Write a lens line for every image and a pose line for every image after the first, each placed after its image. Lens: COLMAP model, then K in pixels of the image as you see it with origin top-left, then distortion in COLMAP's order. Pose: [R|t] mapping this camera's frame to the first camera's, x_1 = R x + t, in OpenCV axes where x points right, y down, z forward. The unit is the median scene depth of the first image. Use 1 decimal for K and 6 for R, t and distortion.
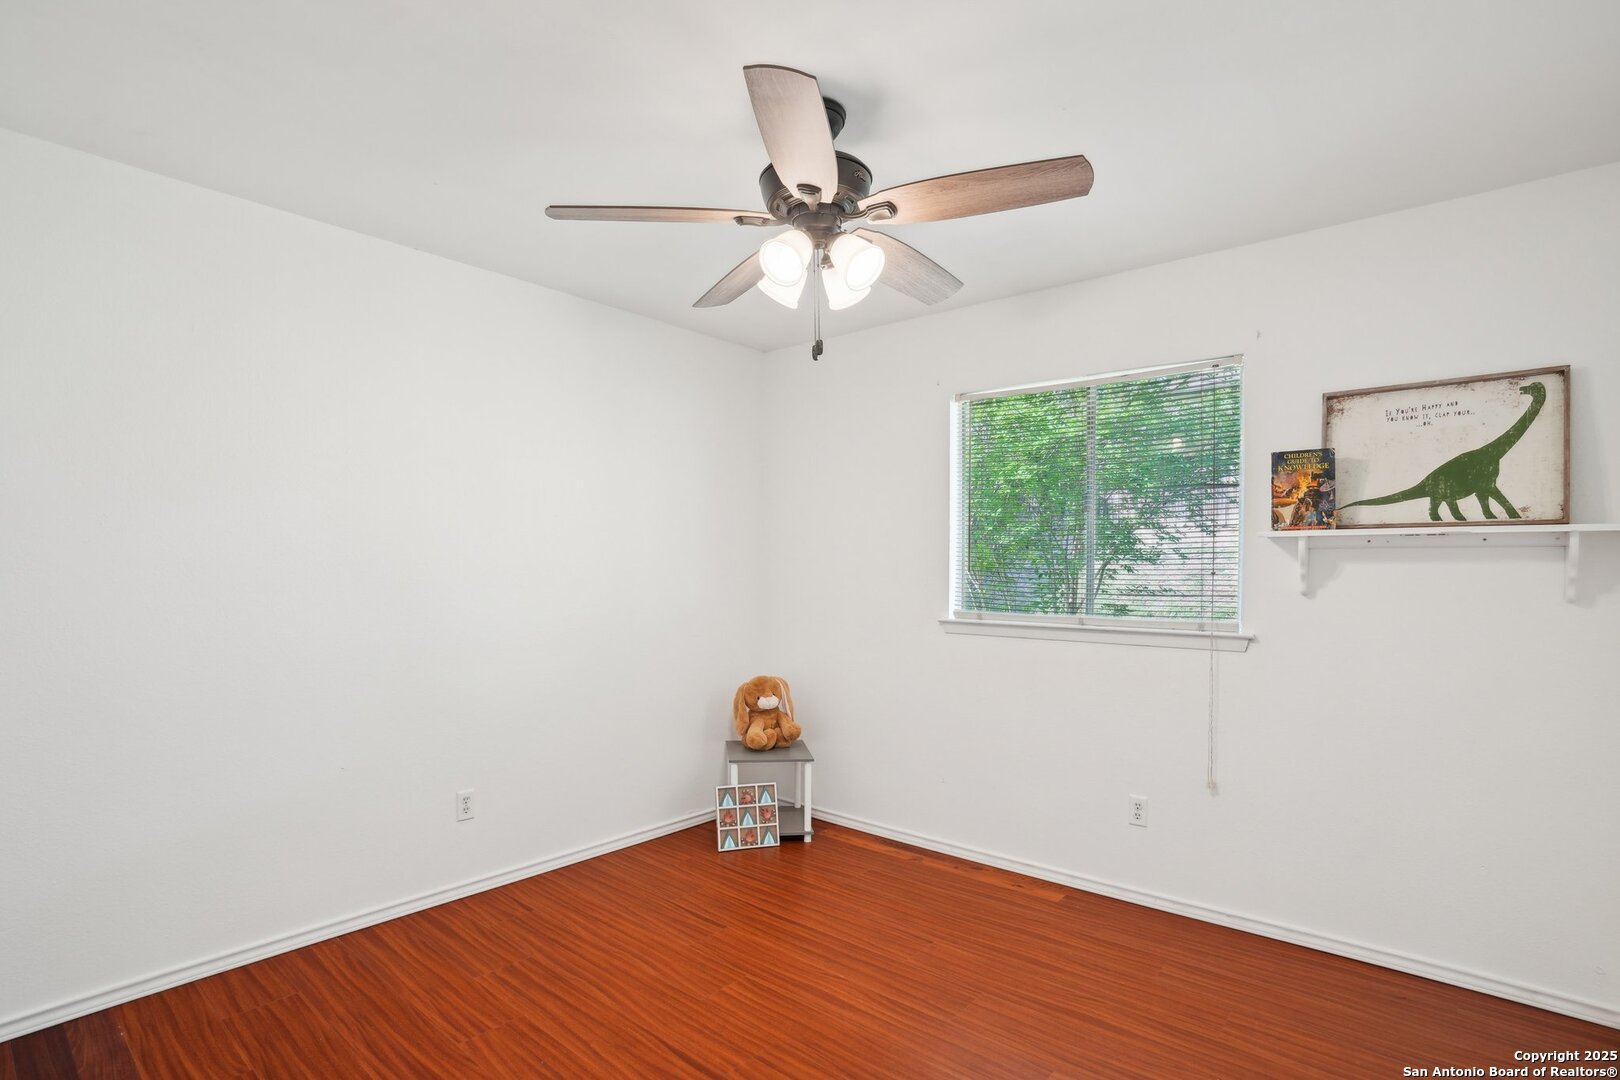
lens RADIAL K [[798.3, 0, 805.6], [0, 798.3, 561.6], [0, 0, 1]] dist [-0.040419, 0.001428]
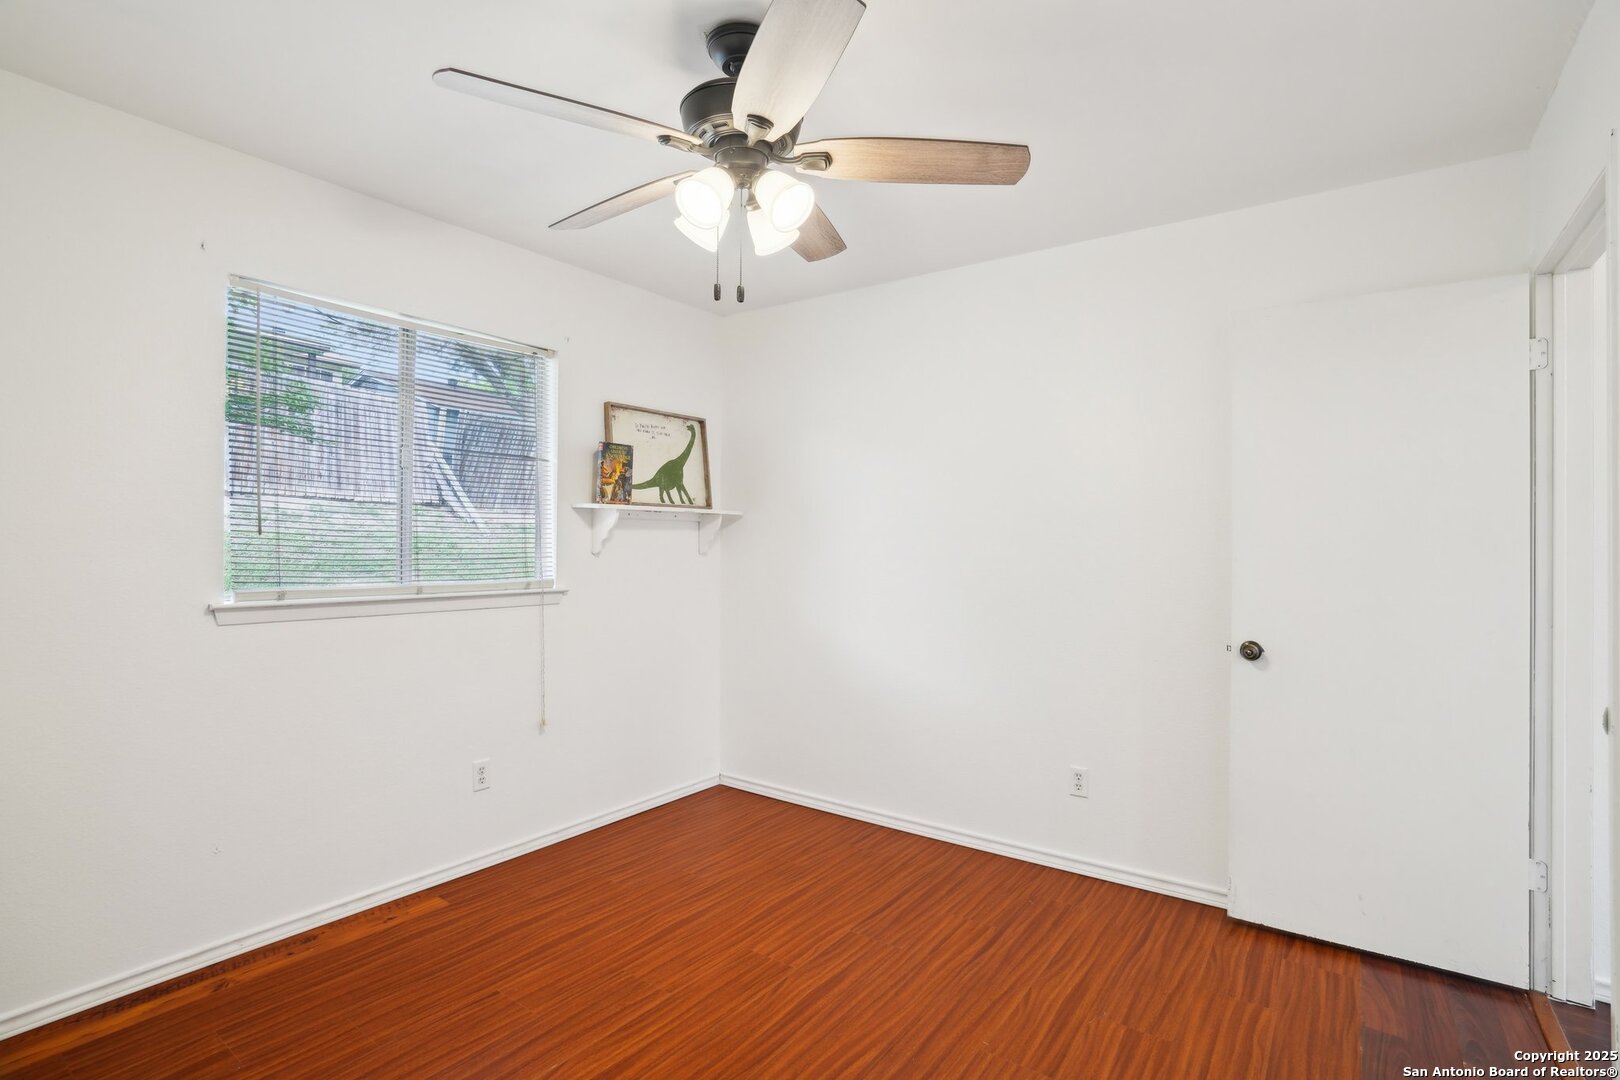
lens RADIAL K [[780.9, 0, 804.5], [0, 780.9, 517.5], [0, 0, 1]] dist [-0.070414, 0.024575]
pose [[-0.087148, 0.024345, 0.995898, -0.688001], [-0.017617, 0.999507, -0.025975, 0.010076], [-0.996040, -0.019808, -0.086676, 0.803883]]
